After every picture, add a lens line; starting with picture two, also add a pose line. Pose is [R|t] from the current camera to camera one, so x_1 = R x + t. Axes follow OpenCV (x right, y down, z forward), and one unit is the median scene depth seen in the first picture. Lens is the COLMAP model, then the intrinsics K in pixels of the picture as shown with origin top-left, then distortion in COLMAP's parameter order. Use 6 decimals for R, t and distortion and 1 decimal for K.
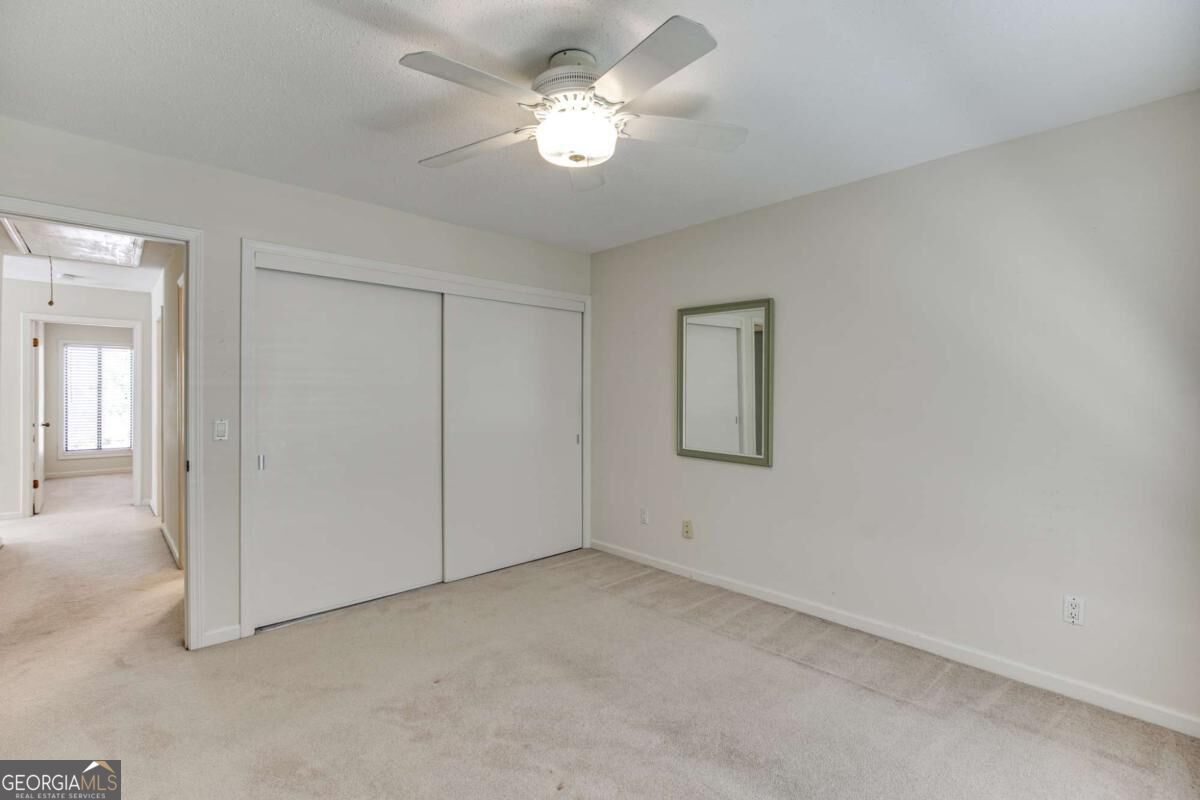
lens RADIAL K [[549.1, 0, 599.7], [0, 549.1, 393.1], [0, 0, 1]] dist [-0.000107, 0.000128]
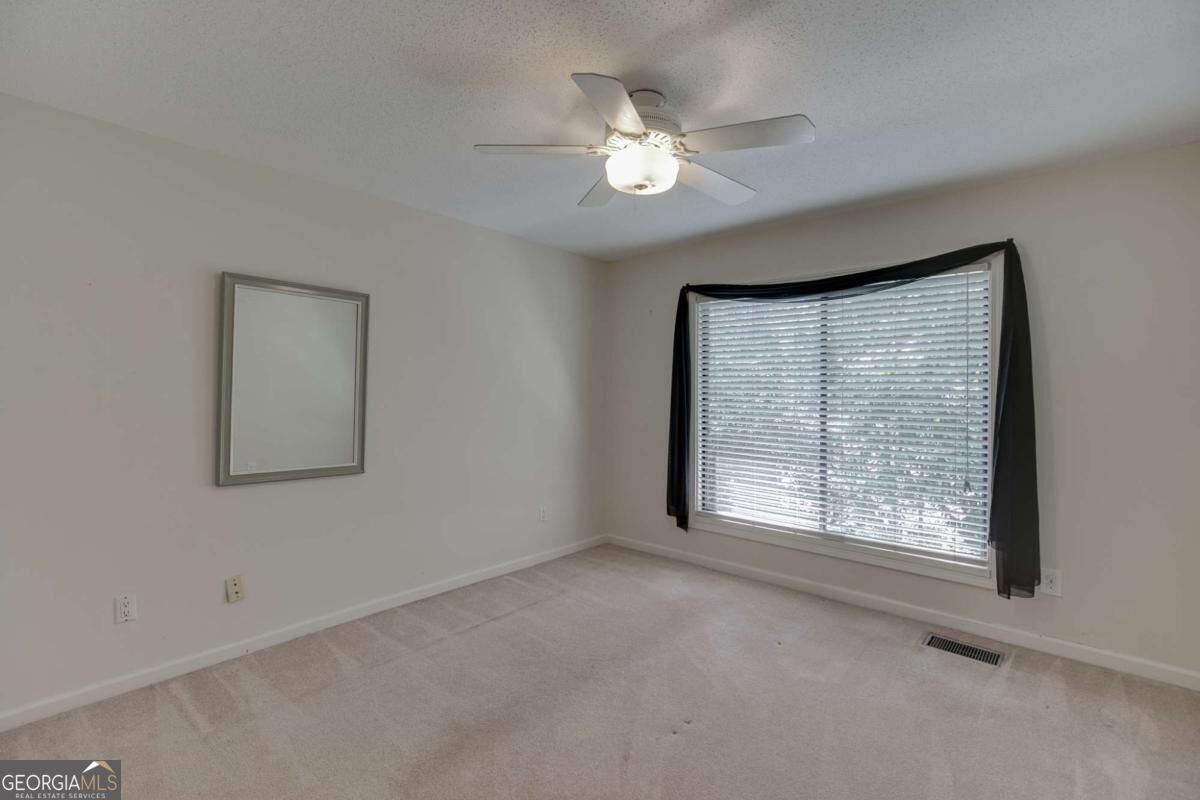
lens RADIAL K [[537.8, 0, 599.2], [0, 537.8, 380.8], [0, 0, 1]] dist [-0.000250, -0.000072]
pose [[-0.088128, 0.021448, 0.995878, -0.647944], [0.002056, 0.999770, -0.021350, -0.001649], [-0.996107, 0.000166, -0.088152, 0.679255]]
